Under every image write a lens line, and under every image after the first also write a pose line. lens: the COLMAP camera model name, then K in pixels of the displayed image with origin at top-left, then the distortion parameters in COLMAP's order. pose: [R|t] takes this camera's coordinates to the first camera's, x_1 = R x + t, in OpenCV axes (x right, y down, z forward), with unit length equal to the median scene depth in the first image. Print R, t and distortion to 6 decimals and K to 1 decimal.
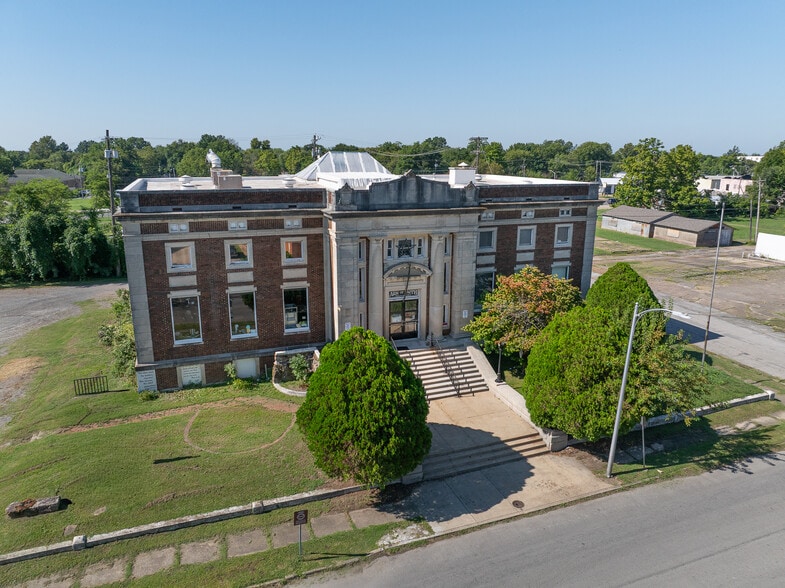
lens RADIAL K [[552.3, 0, 395.4], [0, 552.3, 293.3], [0, 0, 1]] dist [-0.039779, 0.007030]
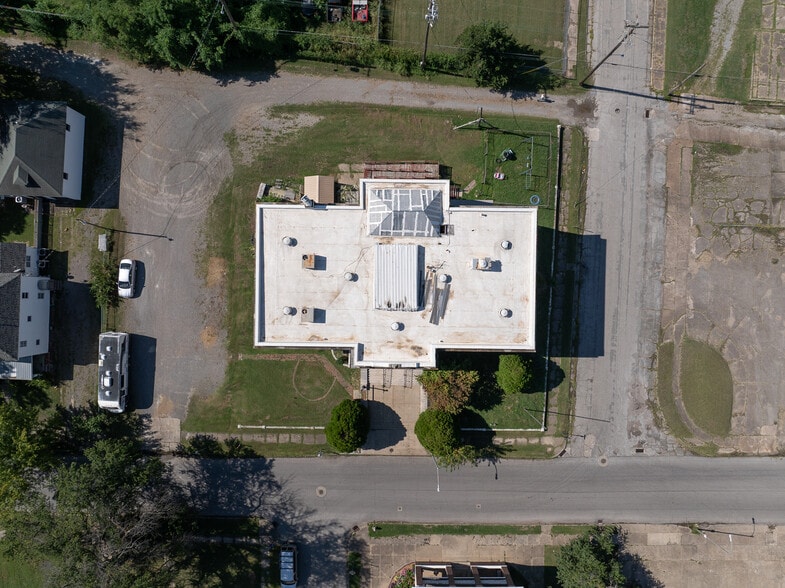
lens RADIAL K [[552.3, 0, 395.4], [0, 552.3, 293.3], [0, 0, 1]] dist [-0.039779, 0.007030]
pose [[0.927893, 0.372838, -0.002407, -0.060401], [-0.090972, 0.232657, 0.968295, -2.088521], [0.361577, -0.898255, 0.249799, 0.747900]]
